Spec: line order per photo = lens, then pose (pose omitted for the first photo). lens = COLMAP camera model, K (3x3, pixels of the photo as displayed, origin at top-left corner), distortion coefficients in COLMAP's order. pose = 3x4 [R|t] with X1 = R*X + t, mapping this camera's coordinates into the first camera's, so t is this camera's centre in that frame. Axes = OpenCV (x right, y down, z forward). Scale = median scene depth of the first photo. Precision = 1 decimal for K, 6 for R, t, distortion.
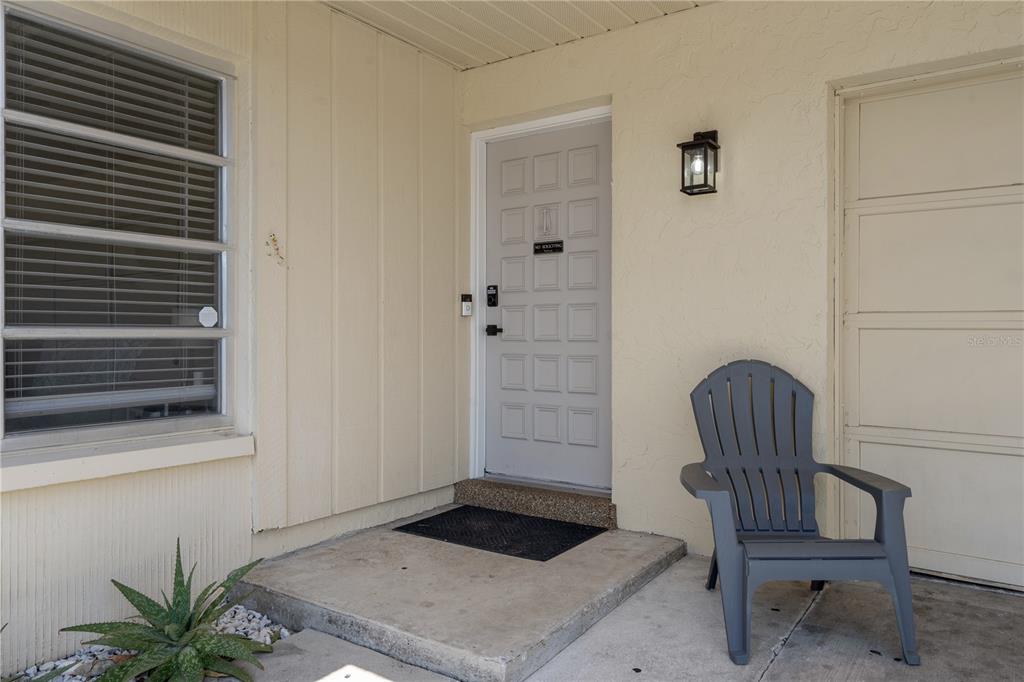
lens RADIAL K [[723.8, 0, 512.0], [0, 723.8, 341.0], [0, 0, 1]] dist [-0.001300, 0.000726]
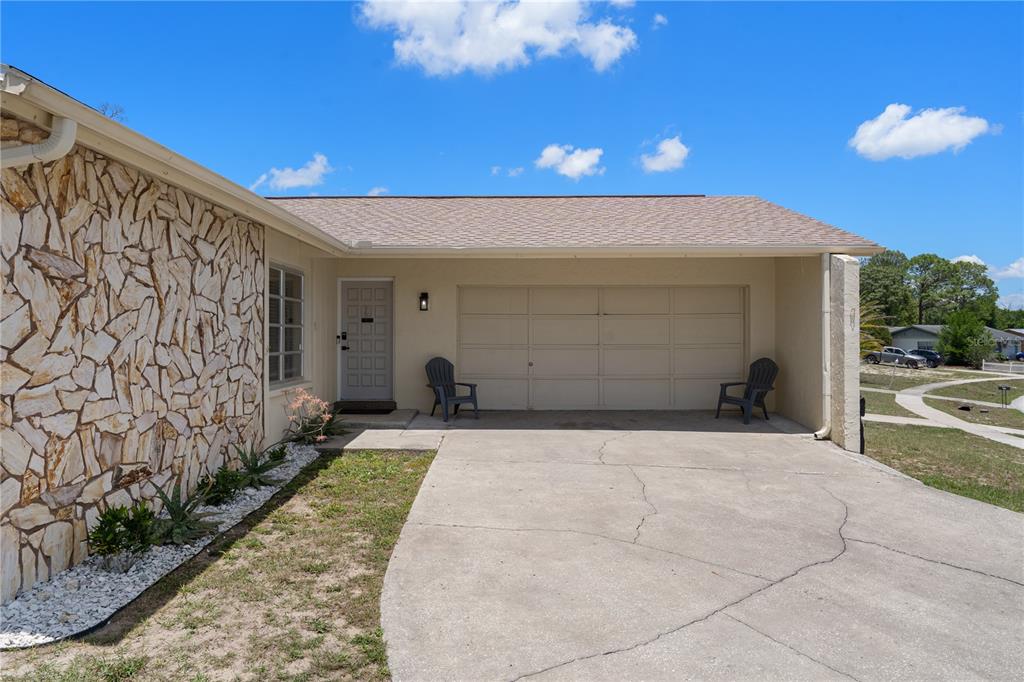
lens RADIAL K [[723.8, 0, 512.0], [0, 723.8, 341.0], [0, 0, 1]] dist [-0.001300, 0.000726]
pose [[0.844984, 0.001463, 0.534790, -1.059871], [0.003207, 0.999964, -0.007803, -0.020339], [-0.534782, 0.008308, 0.844949, -1.857466]]
